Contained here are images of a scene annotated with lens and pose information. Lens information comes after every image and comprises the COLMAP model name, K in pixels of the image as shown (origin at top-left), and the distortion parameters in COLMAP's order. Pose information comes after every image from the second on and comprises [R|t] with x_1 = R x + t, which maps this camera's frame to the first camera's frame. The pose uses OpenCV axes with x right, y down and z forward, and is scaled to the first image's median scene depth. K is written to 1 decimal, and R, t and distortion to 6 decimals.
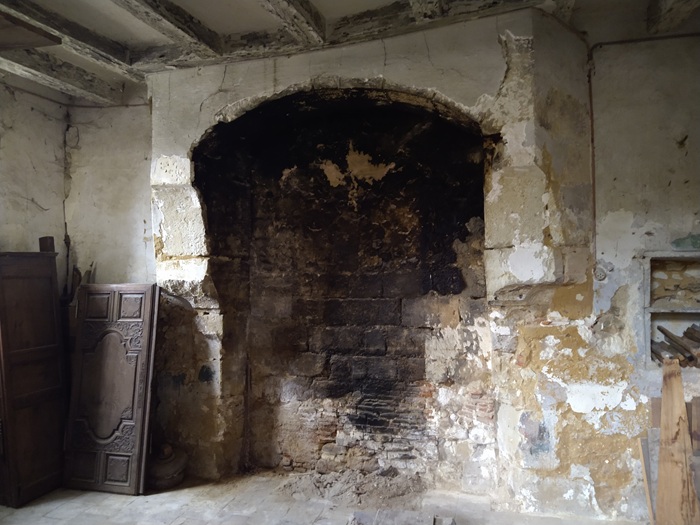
lens RADIAL K [[520.2, 0, 349.9], [0, 520.2, 262.6], [0, 0, 1]] dist [0.070552, -0.021396]
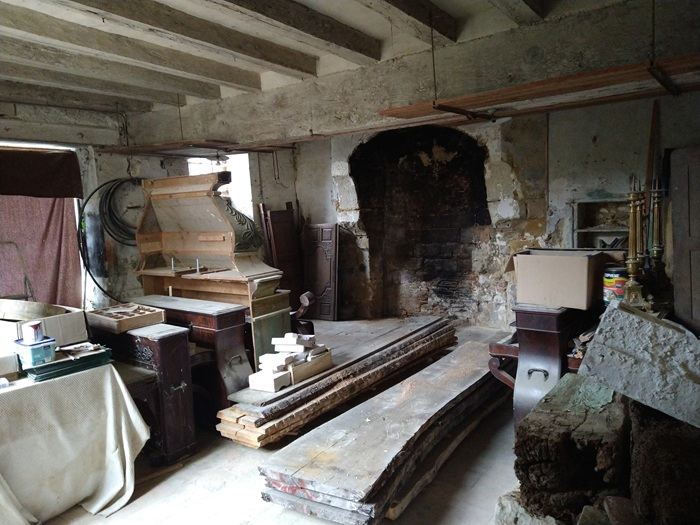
lens RADIAL K [[520.2, 0, 350.5], [0, 520.2, 260.7], [0, 0, 1]] dist [0.070552, -0.021396]
pose [[0.930822, -0.000118, -0.365474, 0.421112], [0.048300, 0.991268, 0.122696, -0.061975], [0.362268, -0.131861, 0.922700, -0.872333]]
